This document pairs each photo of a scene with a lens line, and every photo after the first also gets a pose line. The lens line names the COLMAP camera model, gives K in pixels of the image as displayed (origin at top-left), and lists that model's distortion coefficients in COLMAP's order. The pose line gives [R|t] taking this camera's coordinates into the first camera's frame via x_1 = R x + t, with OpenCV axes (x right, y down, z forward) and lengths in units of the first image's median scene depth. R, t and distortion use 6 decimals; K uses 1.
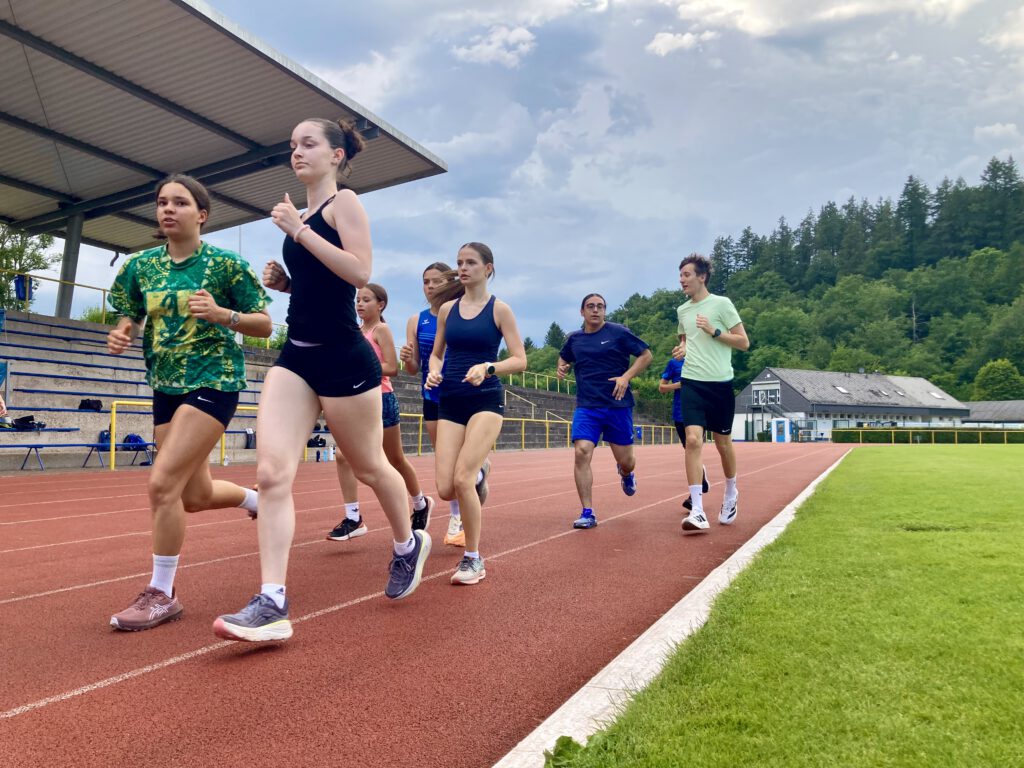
lens RADIAL K [[859.5, 0, 512.0], [0, 859.5, 384.0], [0, 0, 1]] dist [0.005552, 0.032112]
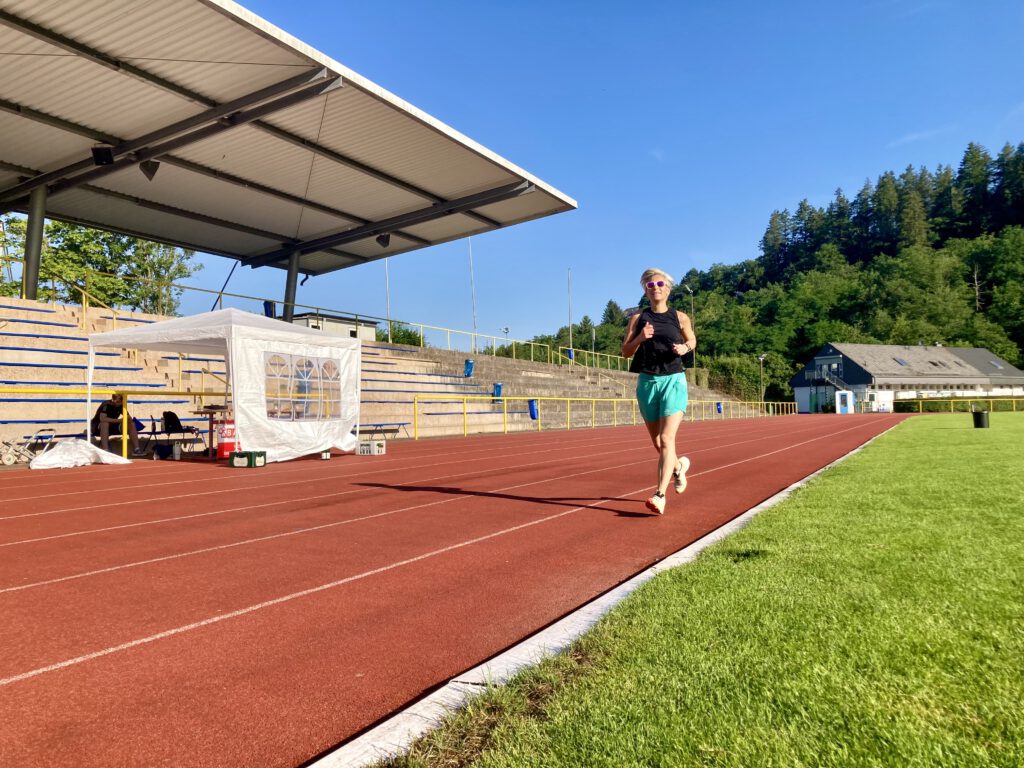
lens RADIAL K [[862.2, 0, 512.0], [0, 862.2, 361.8], [0, 0, 1]] dist [-0.004115, 0.080119]
pose [[0.997809, -0.025343, -0.061115, -0.126692], [0.025400, 0.999677, 0.000160, -0.025868], [0.061091, -0.001712, 0.998131, -0.372193]]
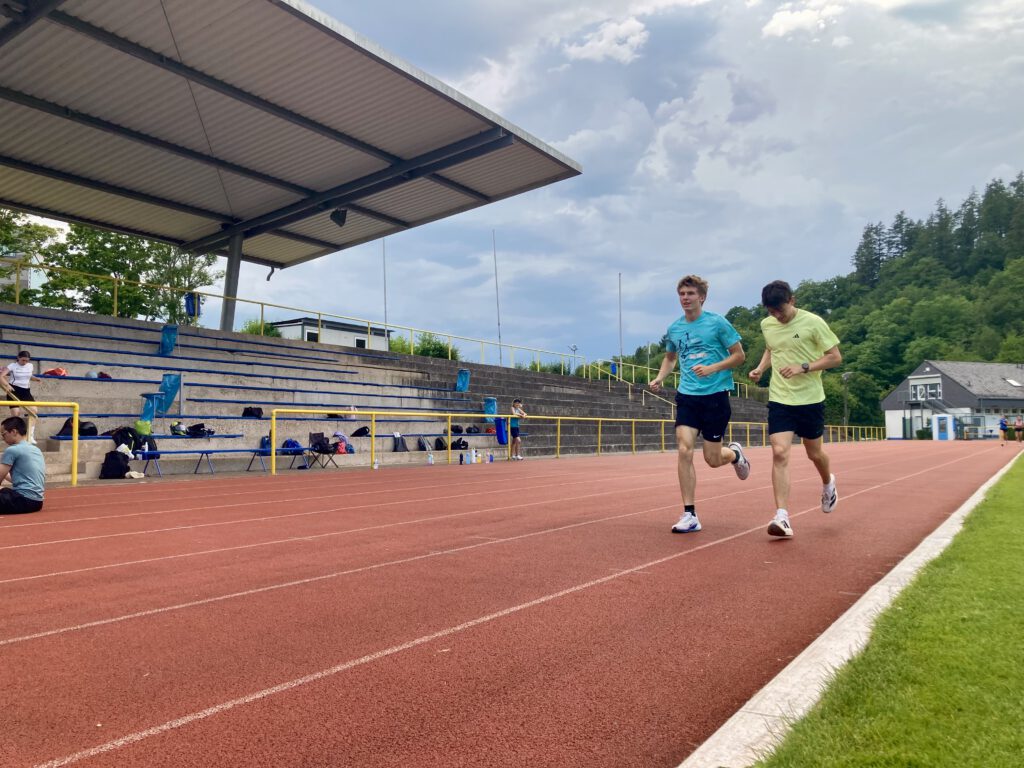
lens RADIAL K [[859.5, 0, 512.0], [0, 859.5, 384.0], [0, 0, 1]] dist [0.005552, 0.032112]
pose [[0.987093, -0.018874, -0.159030, -0.000953], [0.018888, 0.999821, -0.001418, -0.002922], [0.159028, -0.001604, 0.987273, -0.001772]]
